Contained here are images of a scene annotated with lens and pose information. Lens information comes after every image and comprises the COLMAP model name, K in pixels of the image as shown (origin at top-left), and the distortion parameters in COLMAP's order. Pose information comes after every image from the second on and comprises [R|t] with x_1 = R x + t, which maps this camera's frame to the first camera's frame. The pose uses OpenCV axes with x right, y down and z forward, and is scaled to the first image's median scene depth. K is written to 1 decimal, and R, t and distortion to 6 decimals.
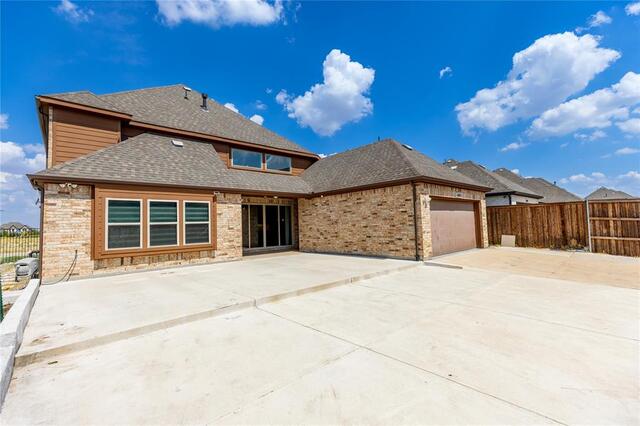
lens RADIAL K [[291.0, 0, 311.5], [0, 291.0, 214.2], [0, 0, 1]] dist [-0.002351, -0.000095]
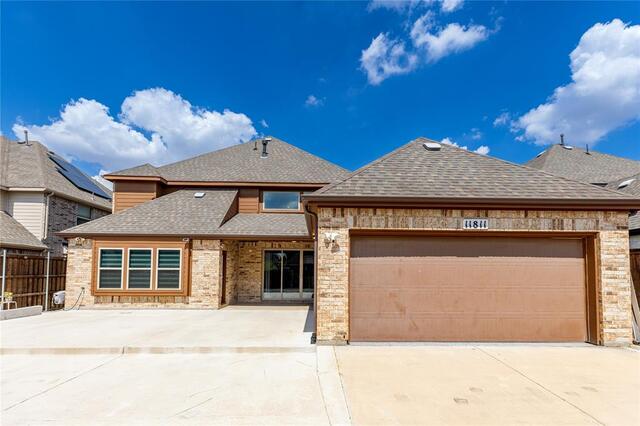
lens RADIAL K [[296.8, 0, 319.3], [0, 296.8, 269.8], [0, 0, 1]] dist [-0.011292, 0.000236]
pose [[0.771007, 0.024447, -0.636358, 0.698317], [-0.004744, 0.999456, 0.032648, -0.005061], [0.636810, -0.022153, 0.770703, 0.517284]]
